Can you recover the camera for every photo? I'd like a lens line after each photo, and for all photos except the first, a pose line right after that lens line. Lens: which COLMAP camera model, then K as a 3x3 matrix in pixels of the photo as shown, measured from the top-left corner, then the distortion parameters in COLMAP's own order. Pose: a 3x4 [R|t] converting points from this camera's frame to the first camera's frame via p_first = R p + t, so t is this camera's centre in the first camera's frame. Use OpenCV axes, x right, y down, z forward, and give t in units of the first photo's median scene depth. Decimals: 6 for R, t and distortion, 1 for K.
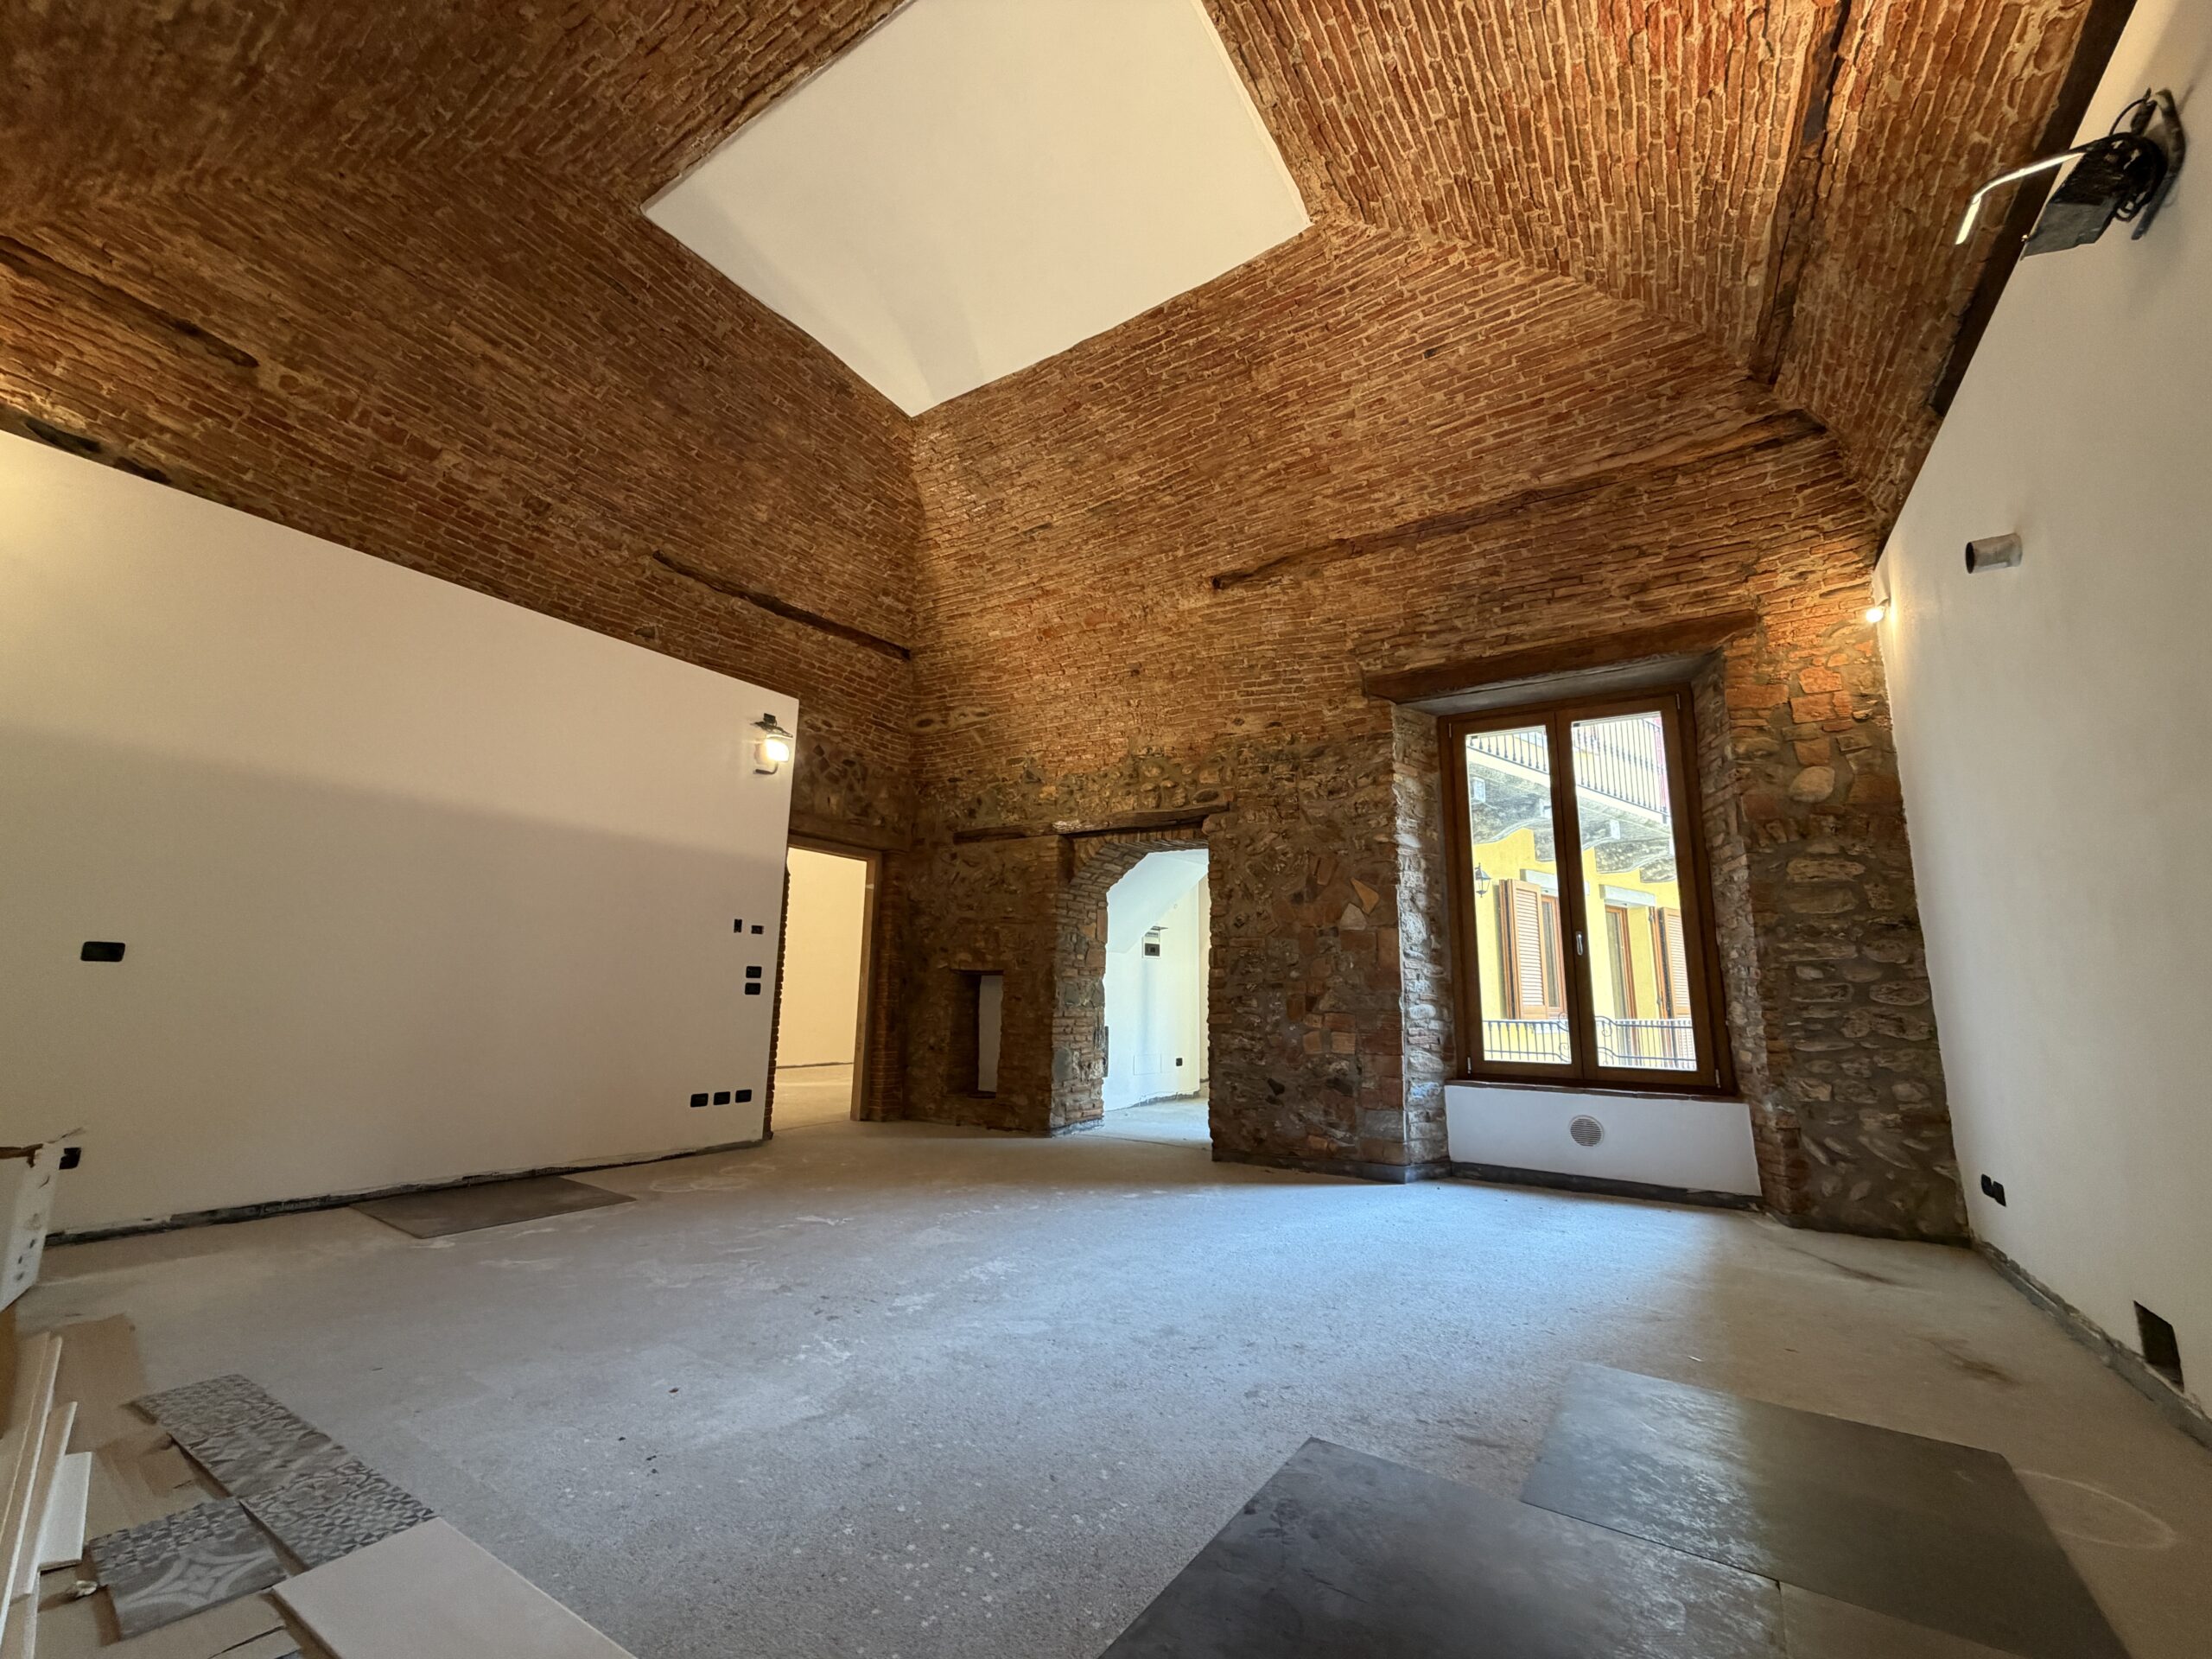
lens RADIAL K [[884.7, 0, 1106.0], [0, 884.7, 830.0], [0, 0, 1]] dist [0.001438, -0.000436]
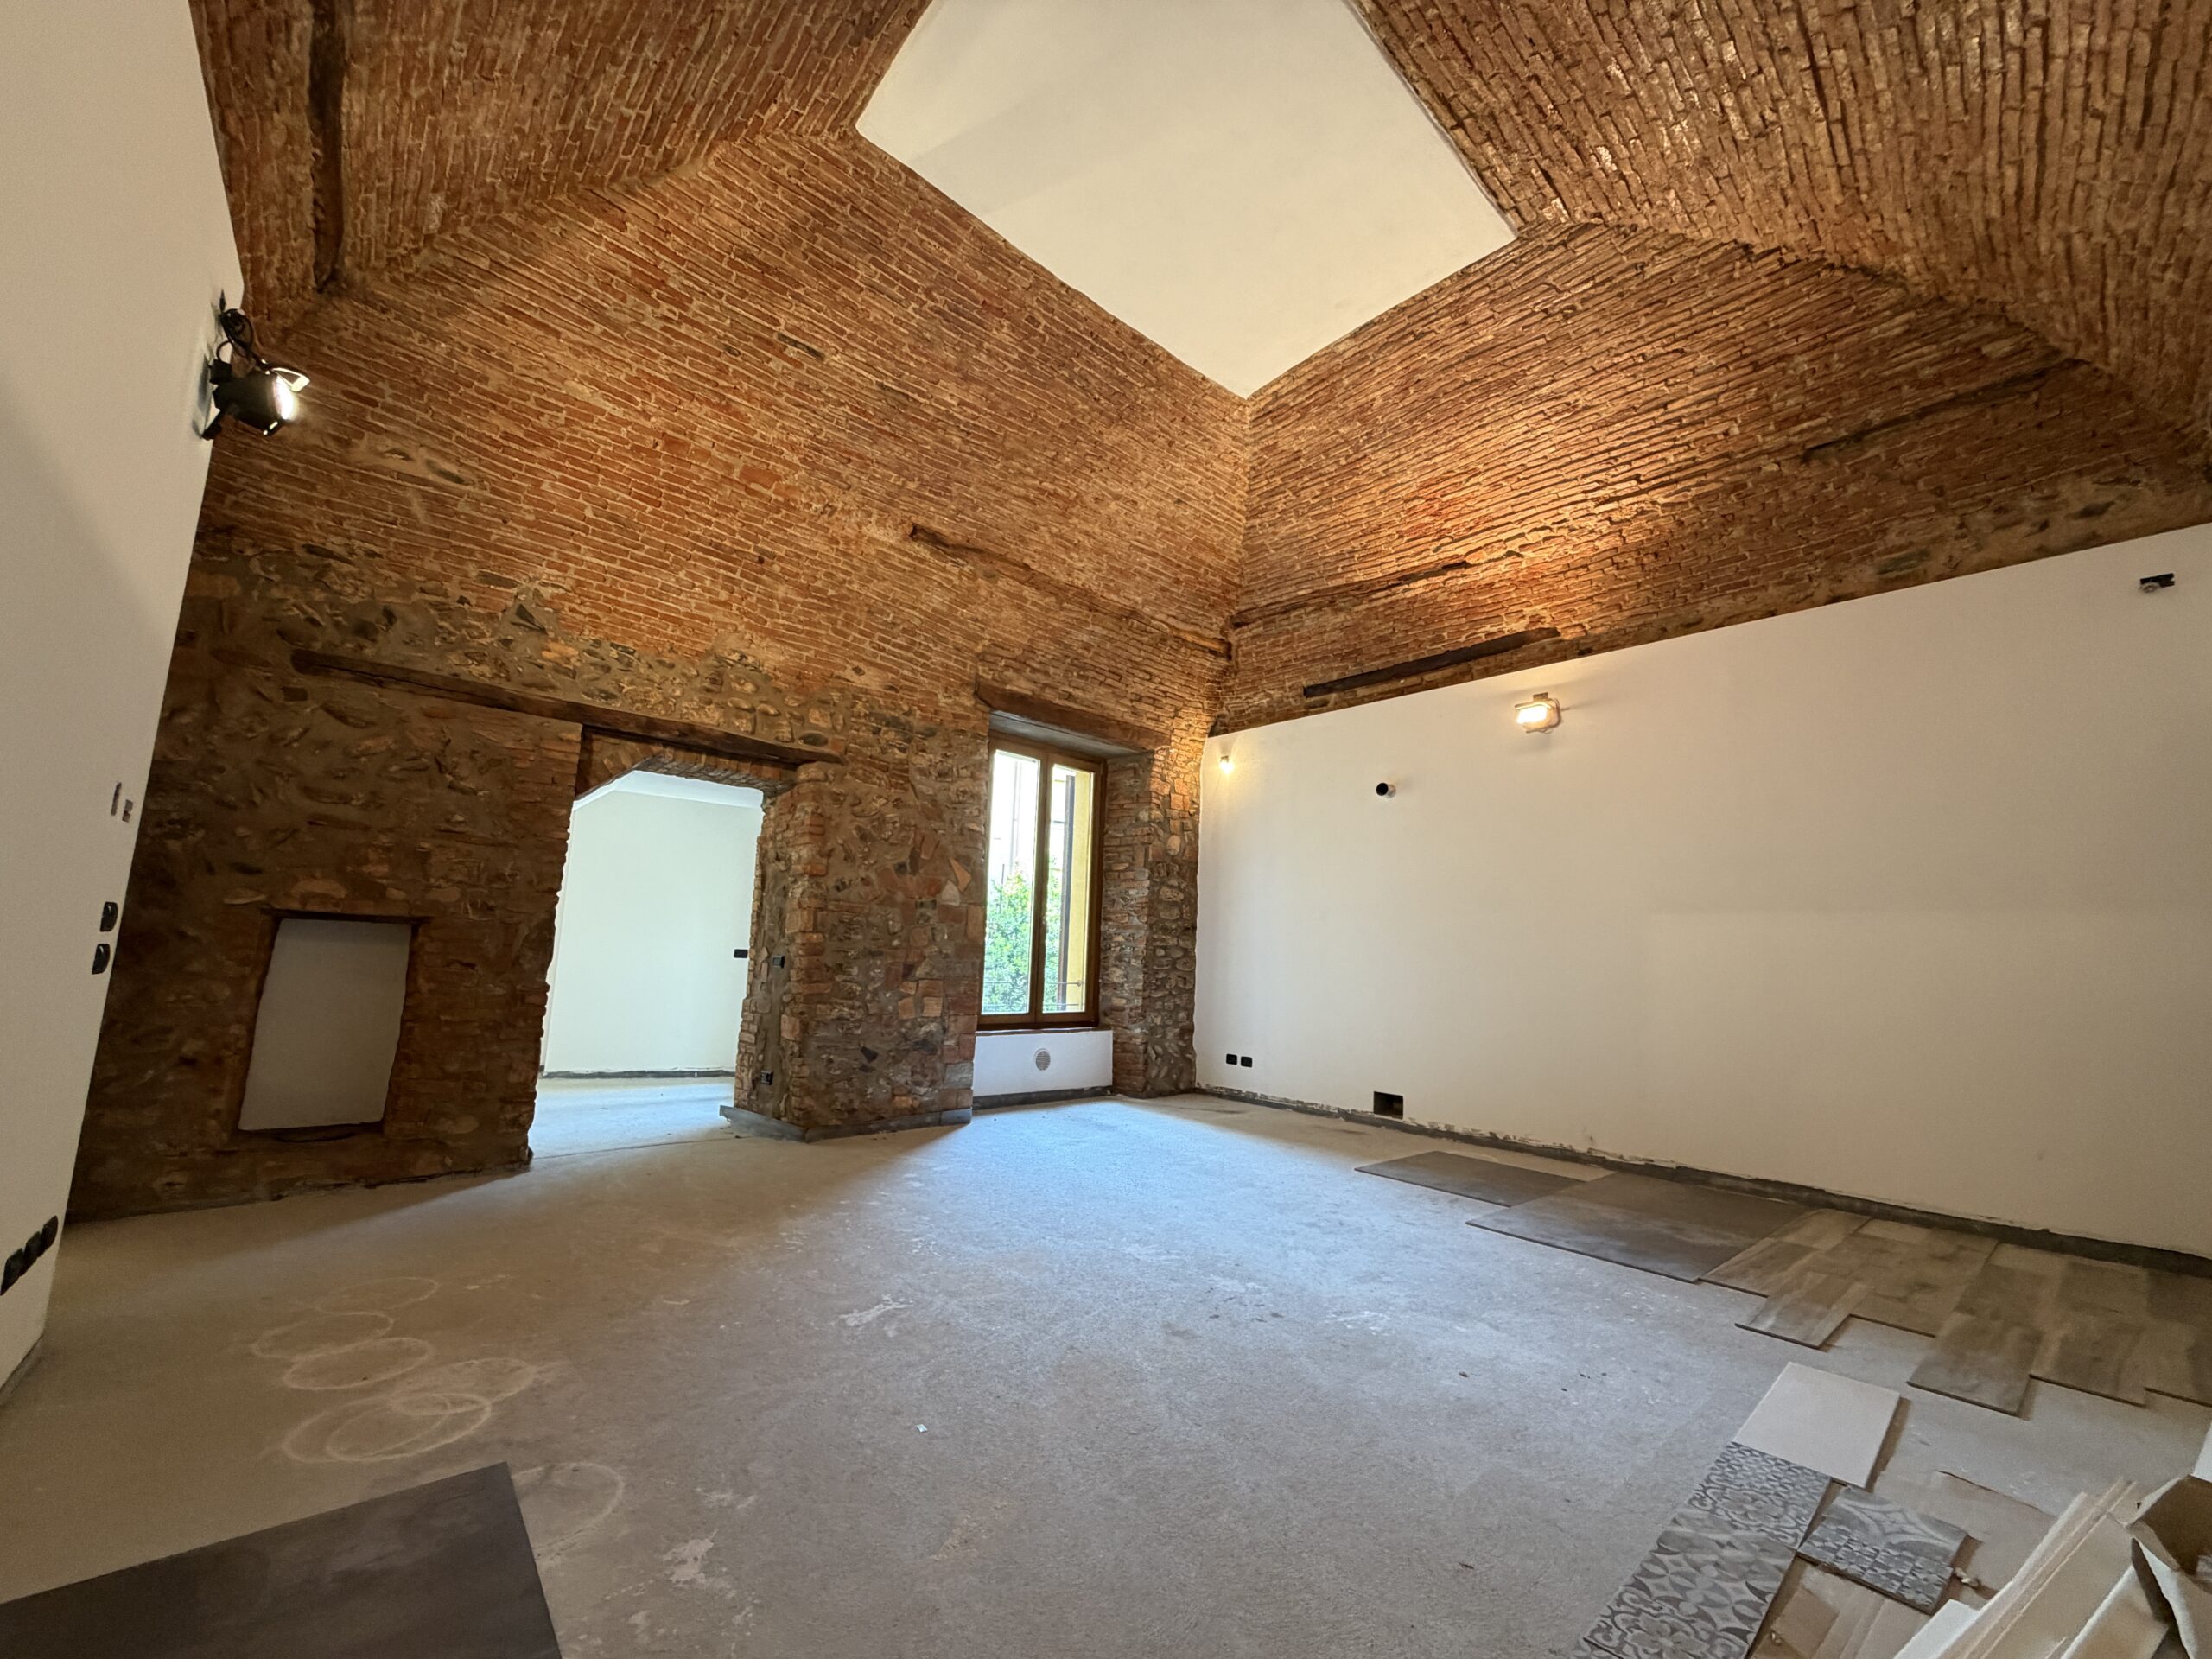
lens RADIAL K [[884.7, 0, 1102.0], [0, 884.7, 830.1], [0, 0, 1]] dist [0.001438, -0.000436]
pose [[0.256207, 0.131009, 0.957703, -0.796793], [-0.207330, 0.975162, -0.077932, 0.073684], [-0.944125, -0.178594, 0.277005, 0.571750]]
